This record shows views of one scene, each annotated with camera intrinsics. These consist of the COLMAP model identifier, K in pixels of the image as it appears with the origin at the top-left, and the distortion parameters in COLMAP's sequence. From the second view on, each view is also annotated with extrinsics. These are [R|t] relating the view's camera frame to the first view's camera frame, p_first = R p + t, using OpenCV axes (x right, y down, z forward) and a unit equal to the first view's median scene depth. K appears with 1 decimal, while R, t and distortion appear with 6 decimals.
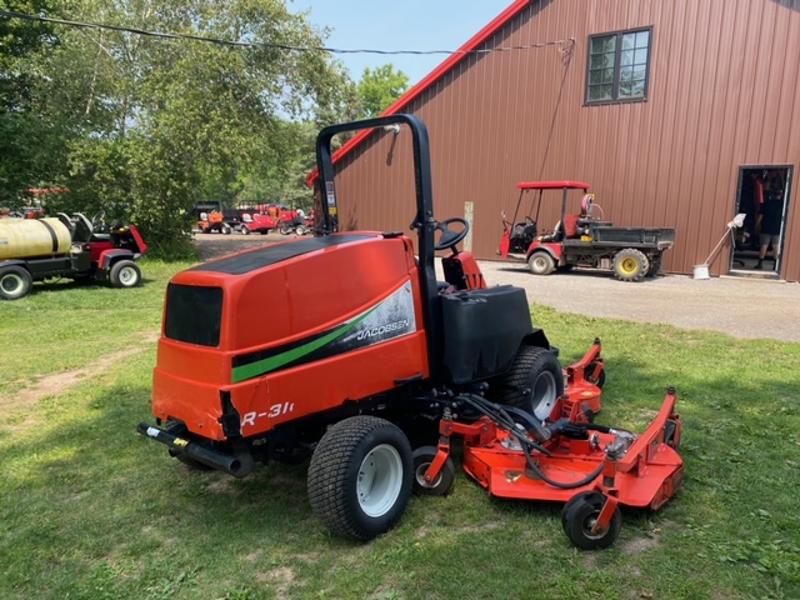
lens RADIAL K [[610.7, 0, 400.9], [0, 610.7, 305.9], [0, 0, 1]] dist [0.033252, -0.029678]
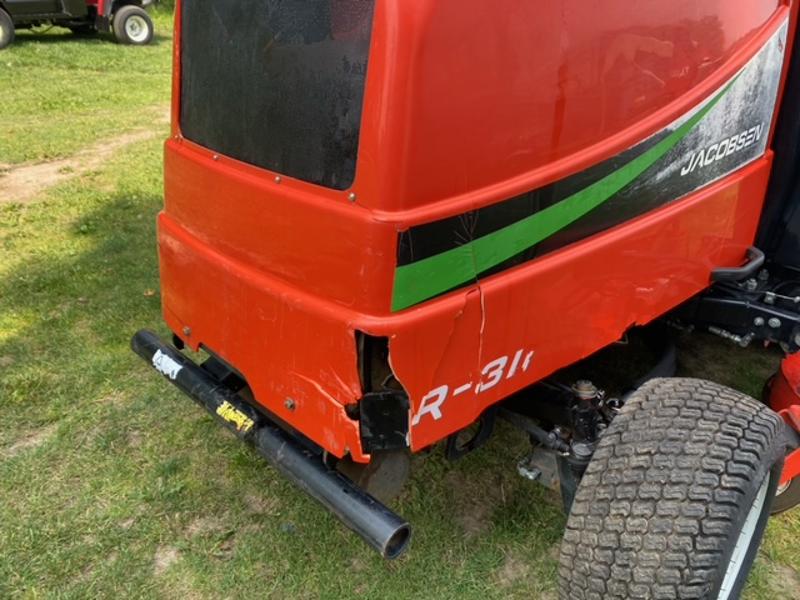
lens RADIAL K [[610.7, 0, 395.8], [0, 610.7, 297.0], [0, 0, 1]] dist [0.033252, -0.029678]
pose [[0.996702, 0.073074, -0.035291, -0.140062], [-0.058016, 0.945729, 0.319735, 0.009138], [0.056740, -0.316633, 0.946850, 0.372288]]
